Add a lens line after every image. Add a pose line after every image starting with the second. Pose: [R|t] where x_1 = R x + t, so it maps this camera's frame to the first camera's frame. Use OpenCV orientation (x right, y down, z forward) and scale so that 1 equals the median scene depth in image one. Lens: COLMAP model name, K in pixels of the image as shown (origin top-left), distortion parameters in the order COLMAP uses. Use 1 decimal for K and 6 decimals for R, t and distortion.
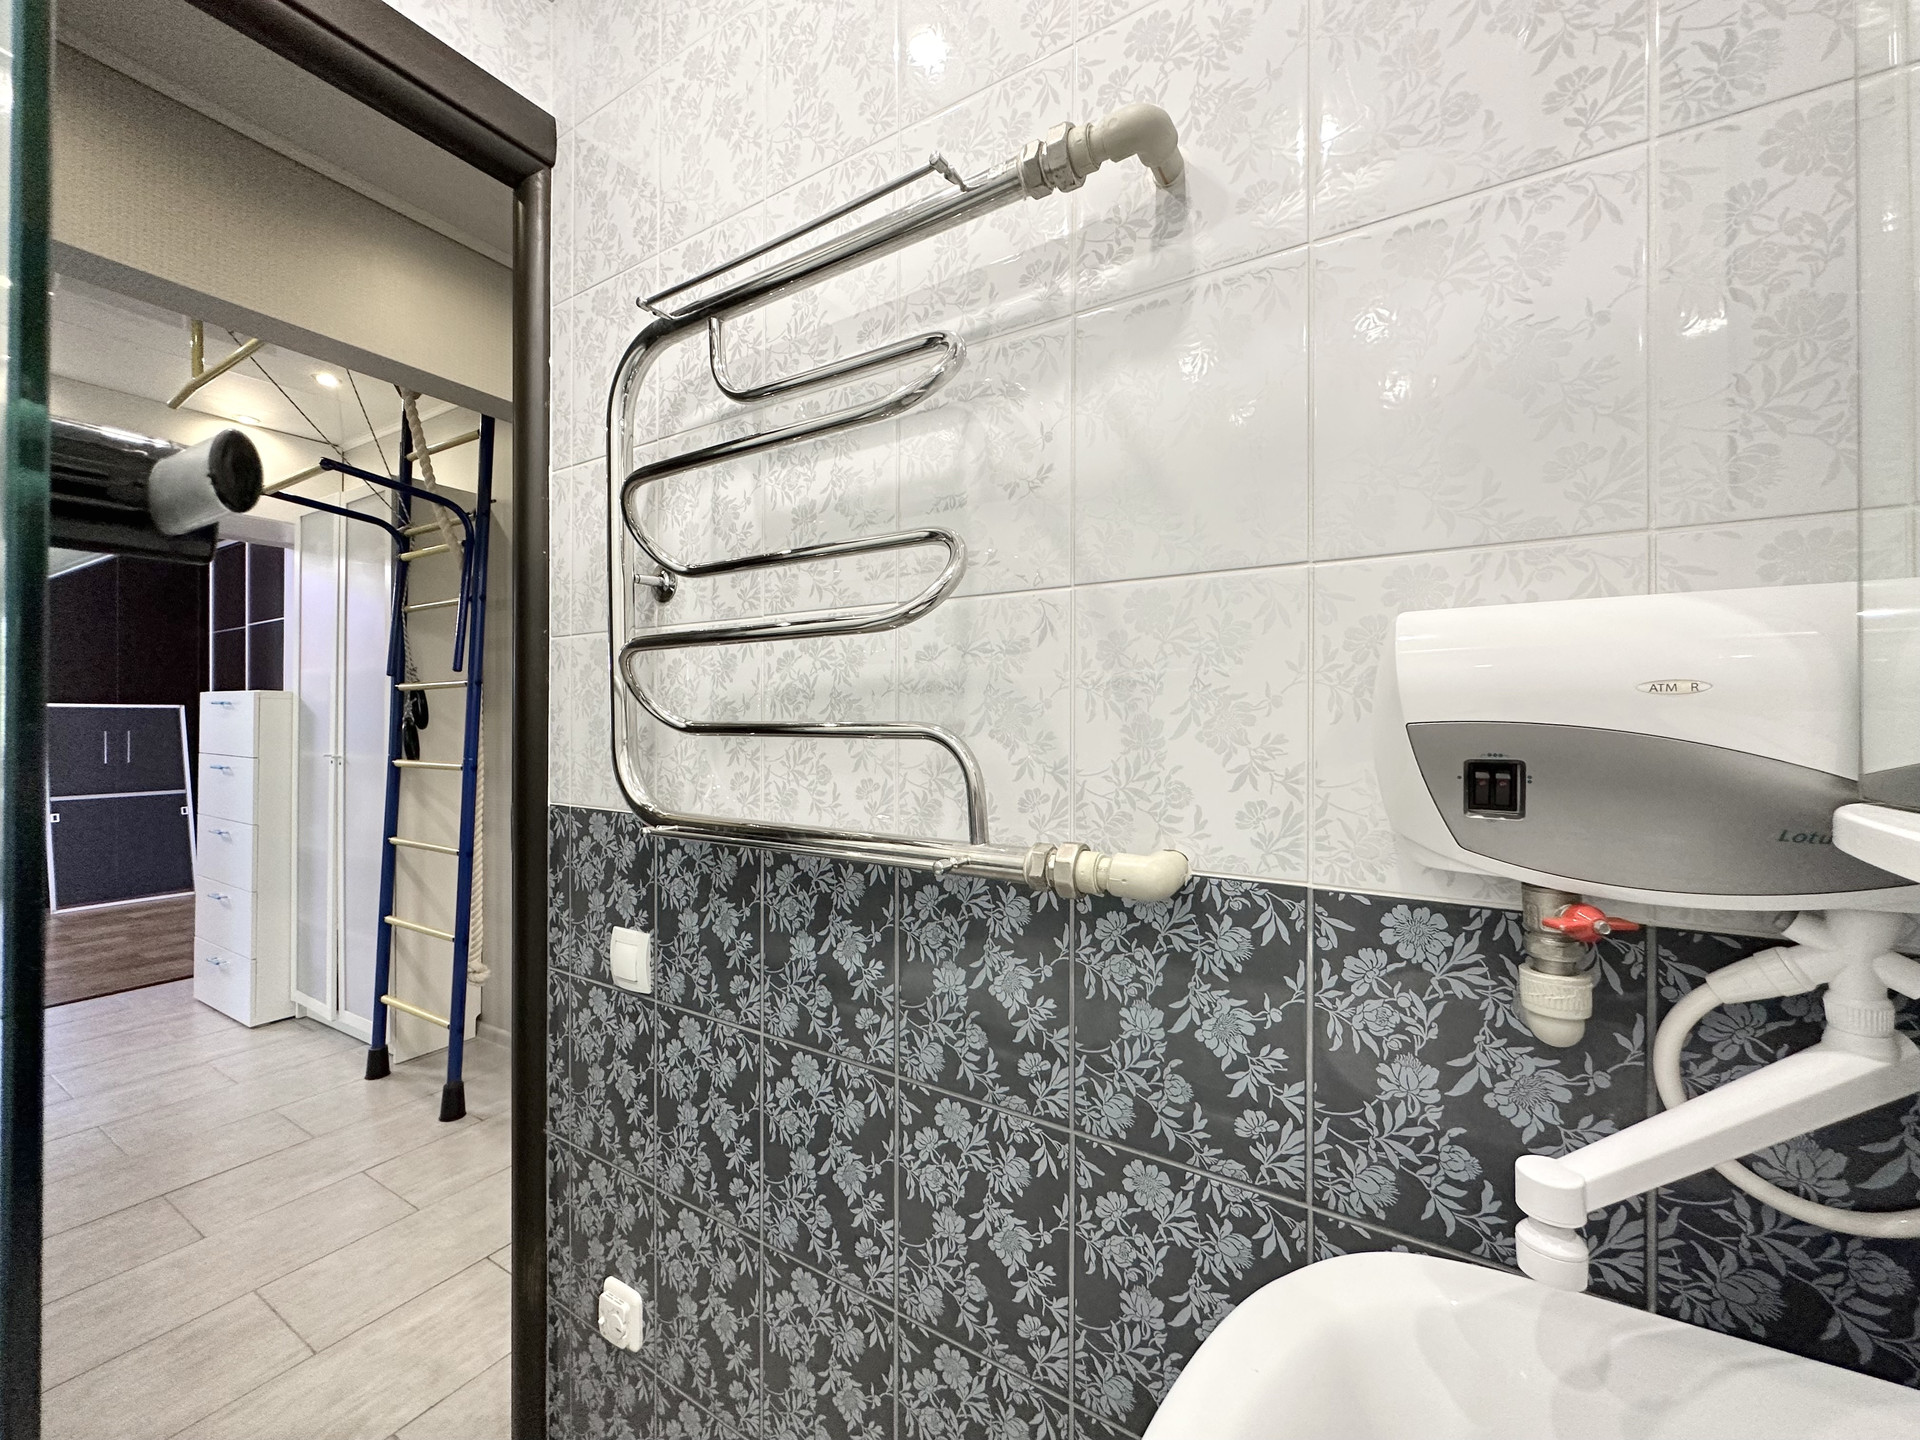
lens RADIAL K [[765.3, 0, 953.7], [0, 765.3, 722.7], [0, 0, 1]] dist [-0.002059, 0.000369]
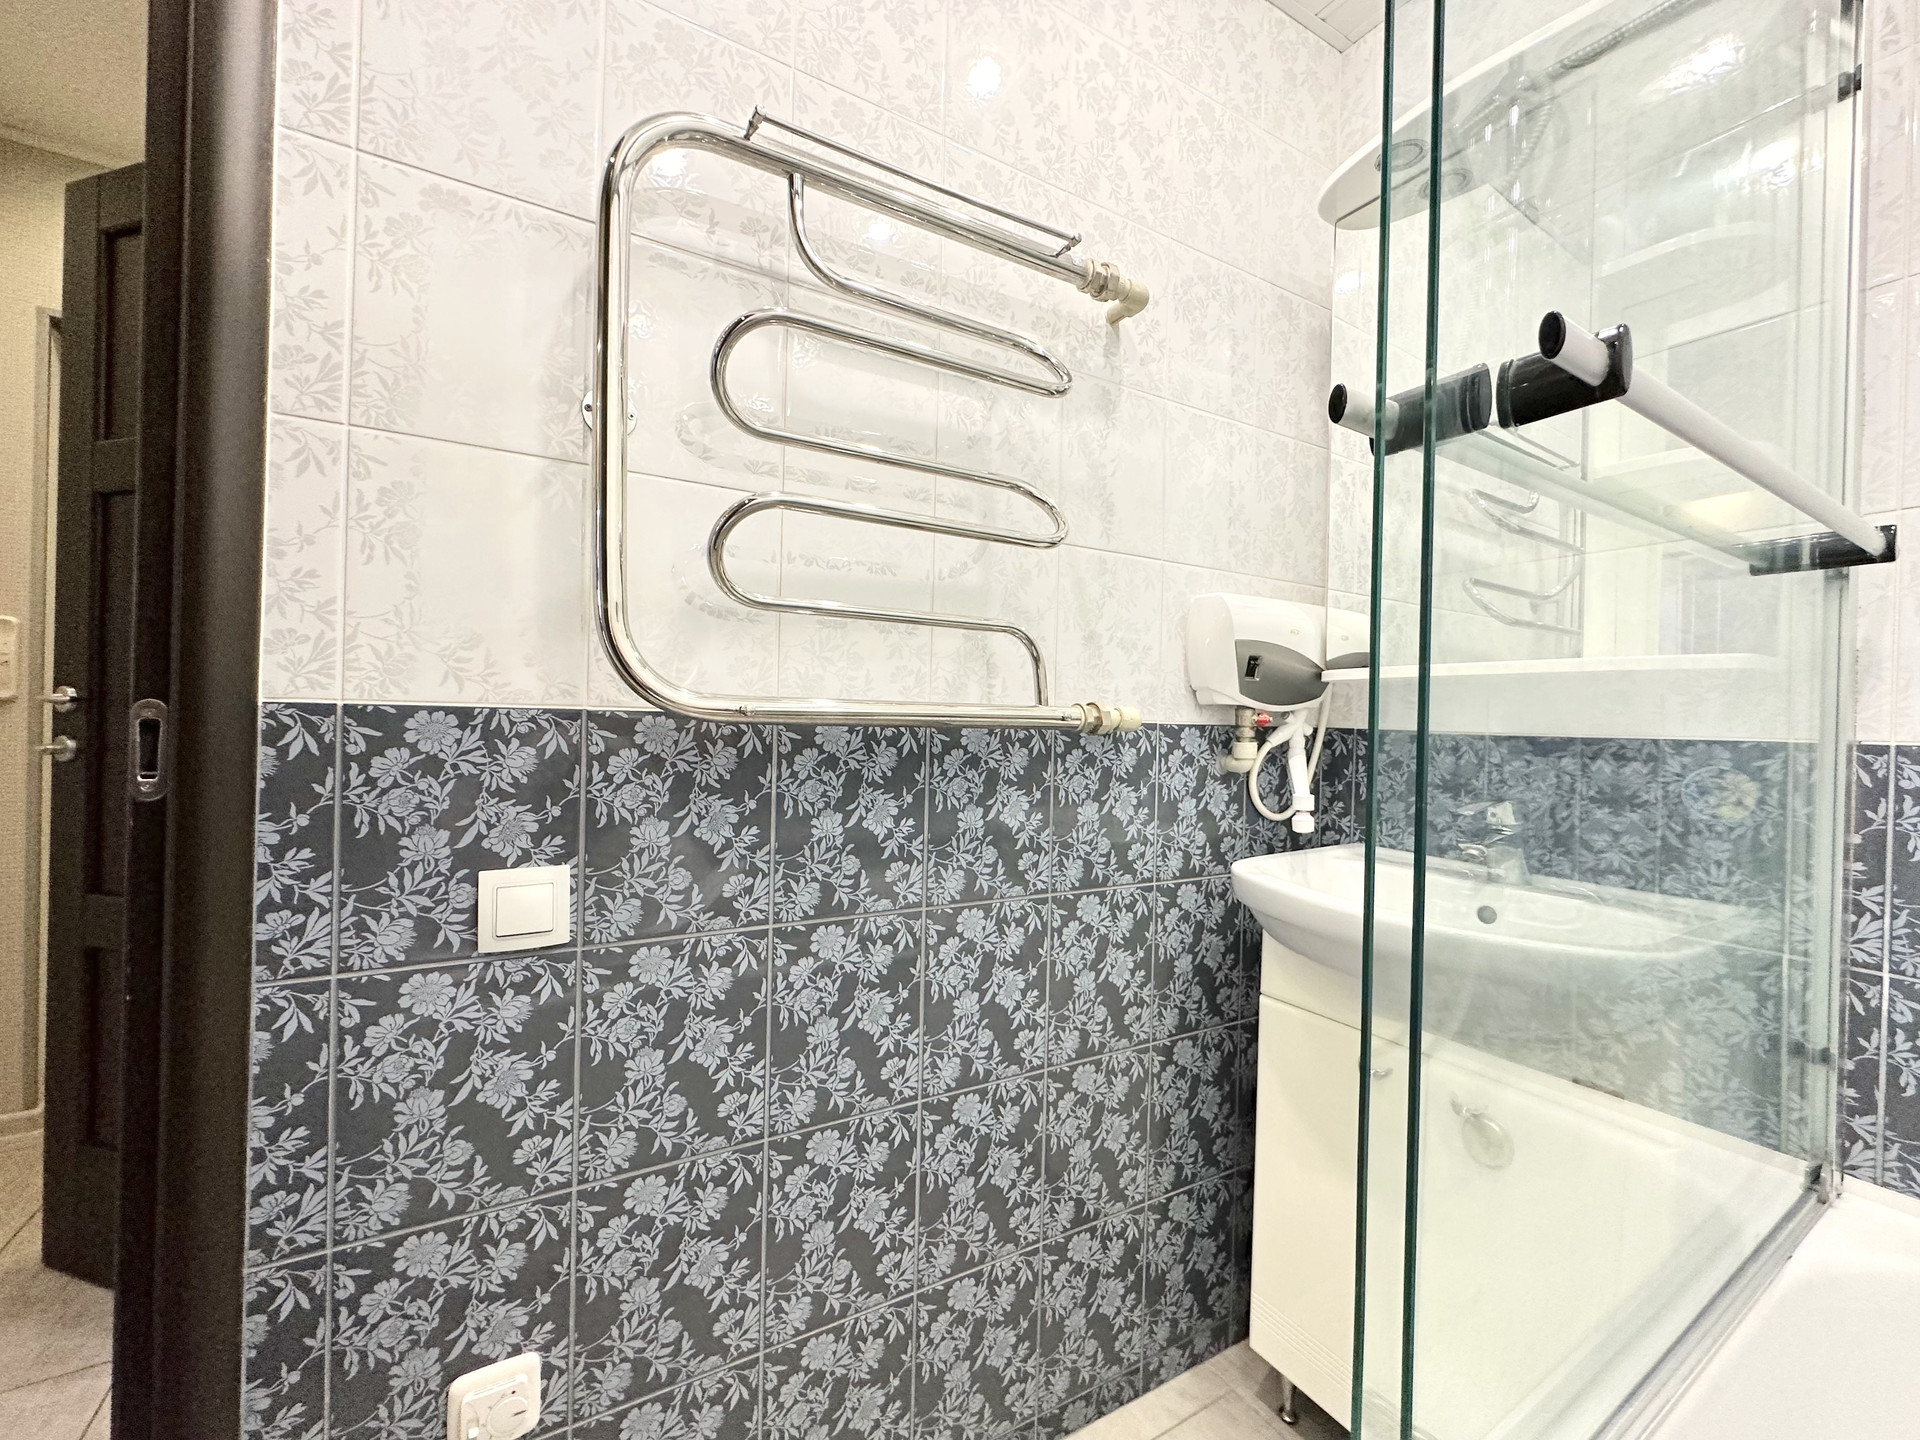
lens RADIAL K [[765.3, 0, 956.1], [0, 765.3, 716.0], [0, 0, 1]] dist [-0.002059, 0.000369]
pose [[0.472106, 0.006767, 0.881516, -1.003387], [-0.023366, 0.999715, 0.004840, 0.129905], [-0.881232, -0.022882, 0.472130, 0.340816]]
